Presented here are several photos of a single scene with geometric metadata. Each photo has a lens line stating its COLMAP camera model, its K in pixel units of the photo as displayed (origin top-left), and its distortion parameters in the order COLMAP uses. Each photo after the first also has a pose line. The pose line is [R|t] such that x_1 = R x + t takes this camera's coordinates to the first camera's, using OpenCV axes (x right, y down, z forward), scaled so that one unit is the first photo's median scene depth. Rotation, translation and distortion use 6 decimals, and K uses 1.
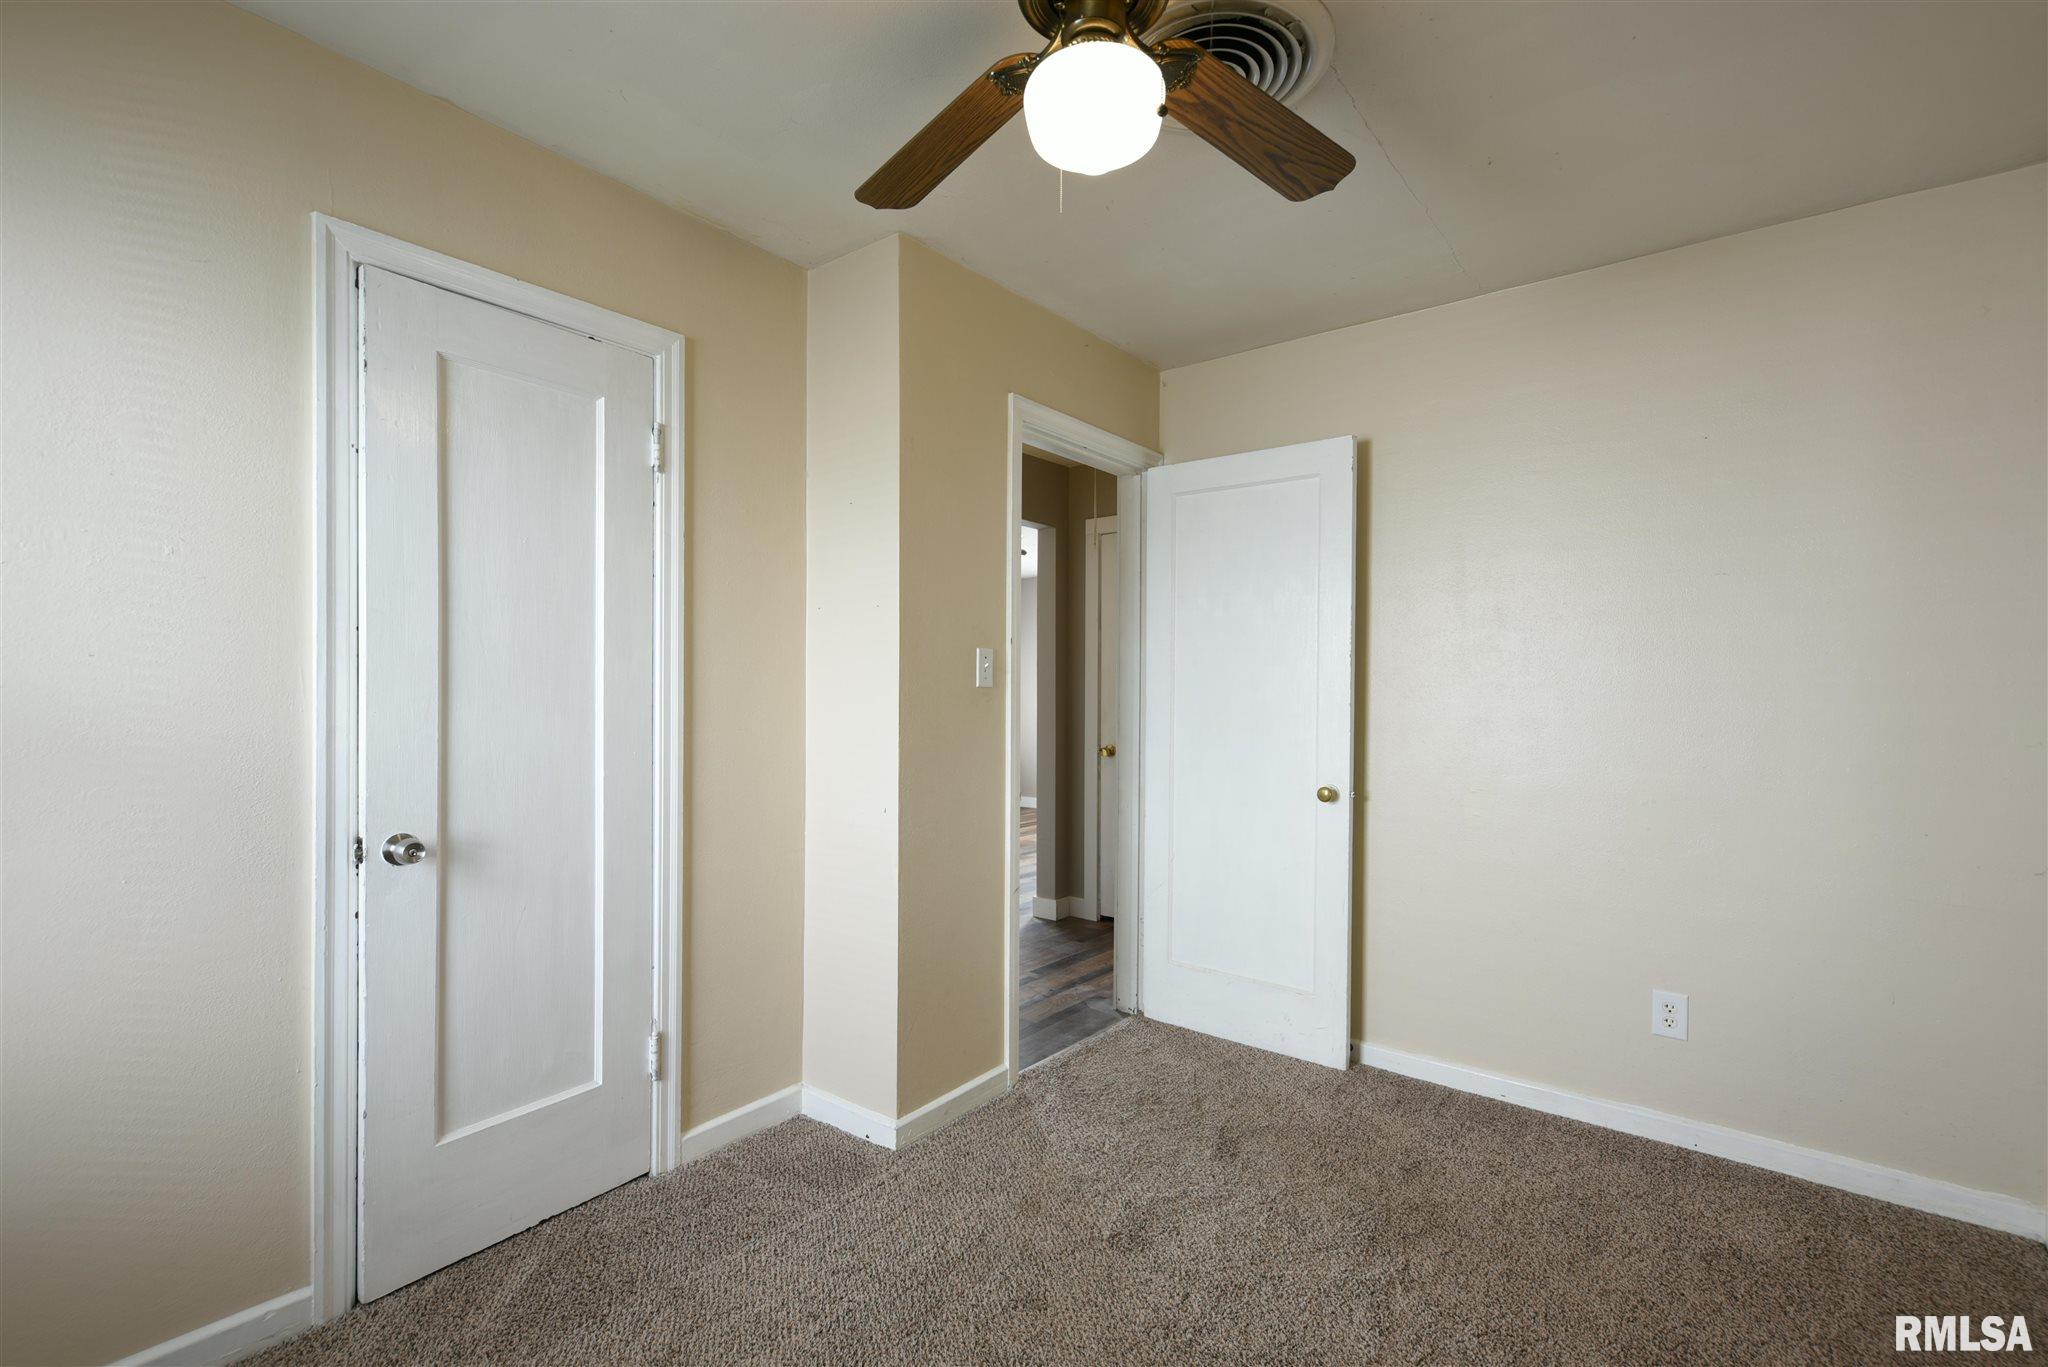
lens RADIAL K [[917.5, 0, 1026.3], [0, 917.5, 690.9], [0, 0, 1]] dist [0.005053, 0.000042]
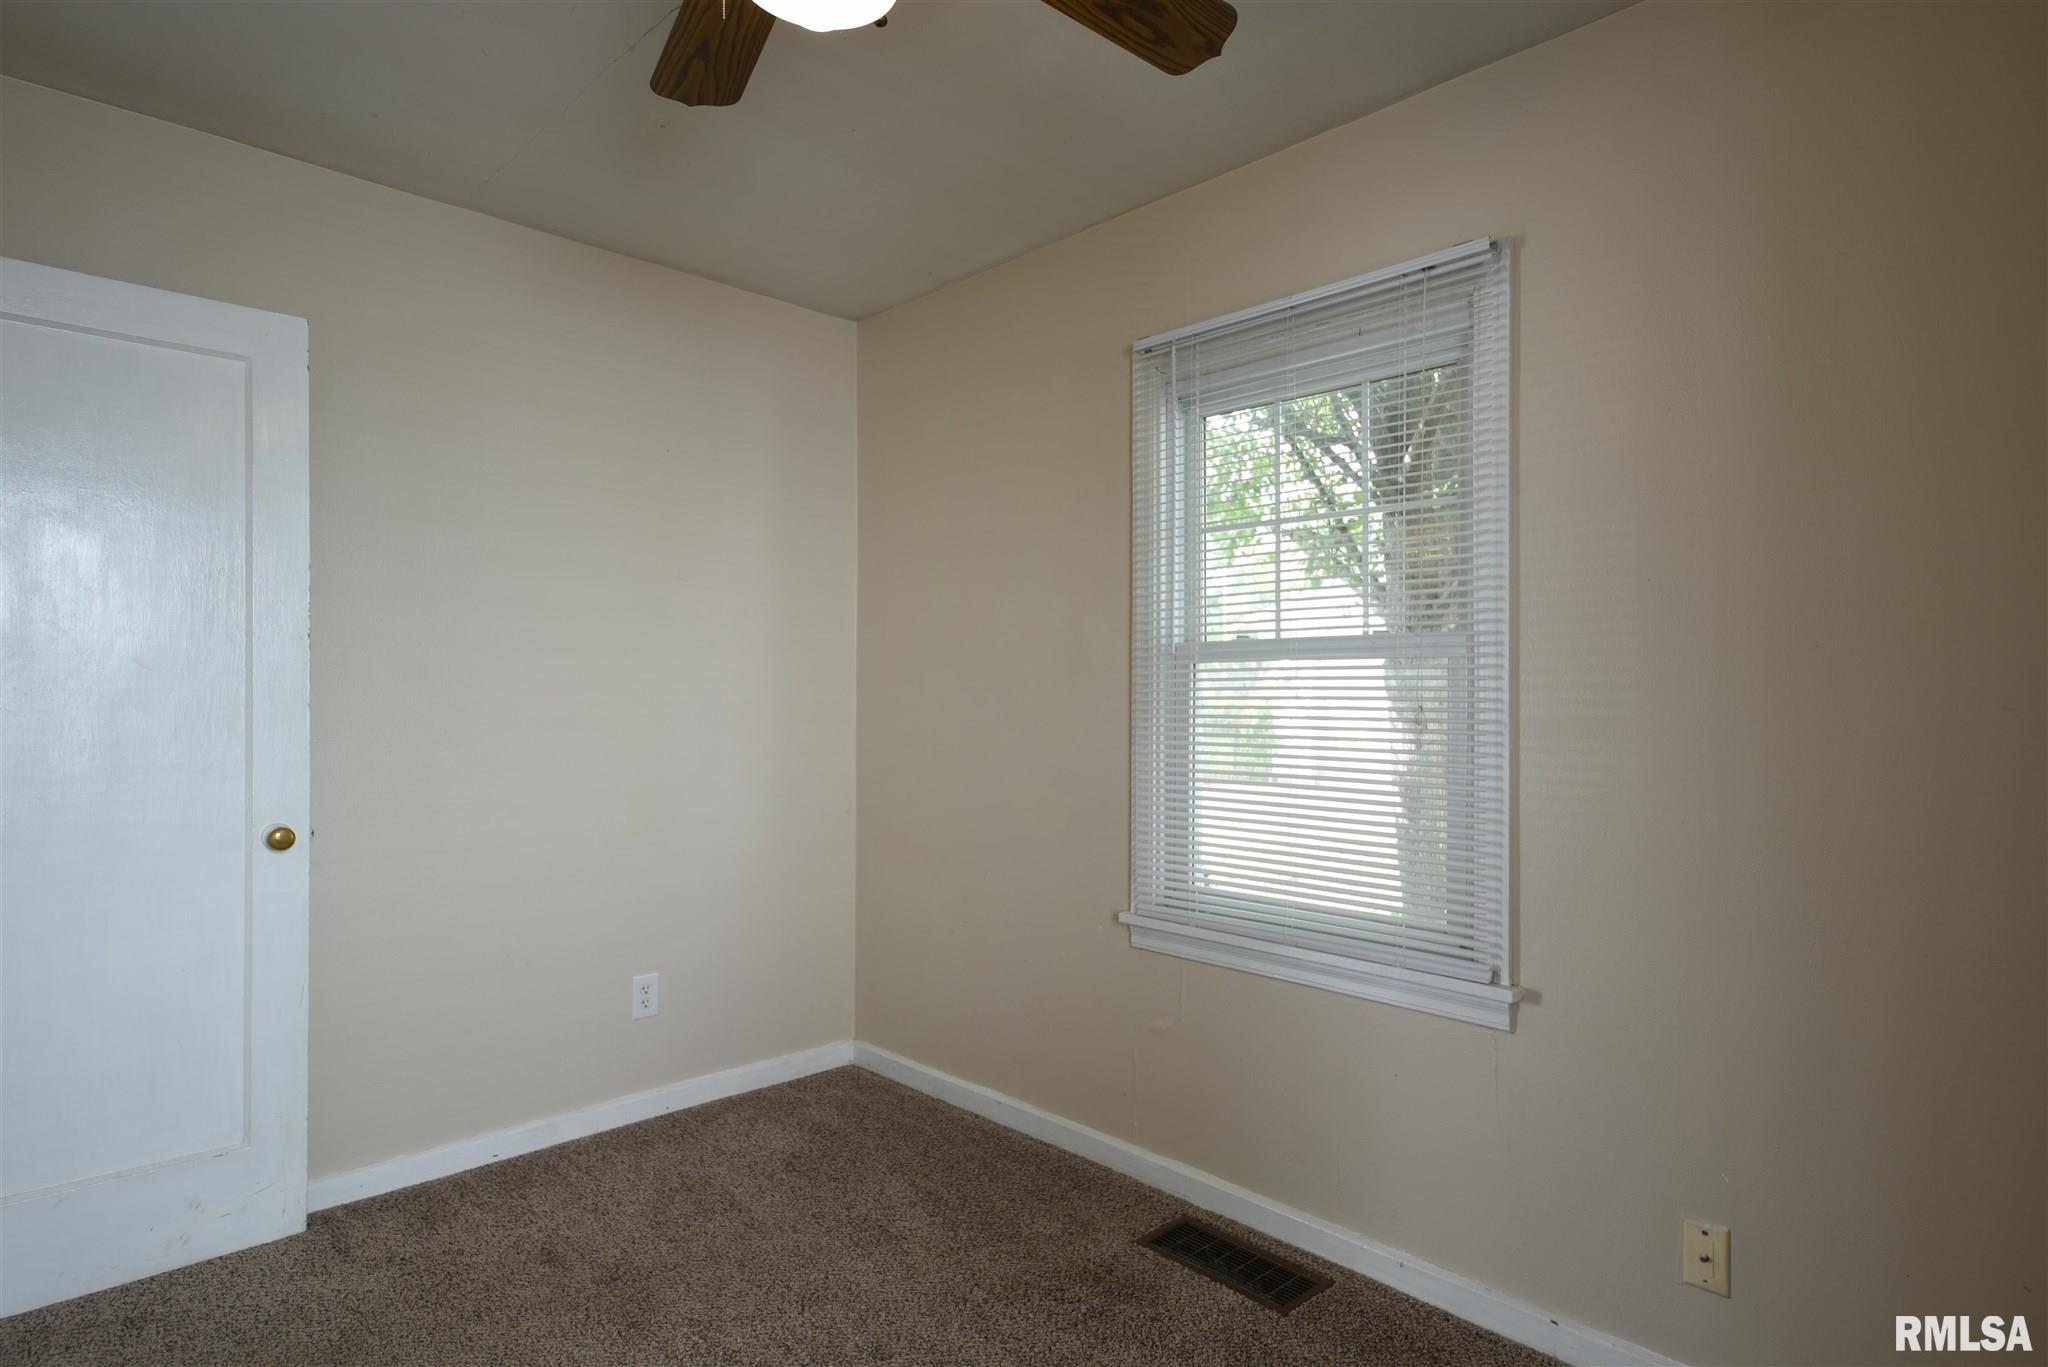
lens RADIAL K [[1089.7, 0, 1035.1], [0, 1089.7, 678.5], [0, 0, 1]] dist [0.003404, 0.000631]
pose [[0.124629, 0.007913, 0.992172, -0.476552], [-0.001280, 0.999969, -0.007814, 0.000065], [-0.992203, -0.000296, 0.124635, 0.403806]]
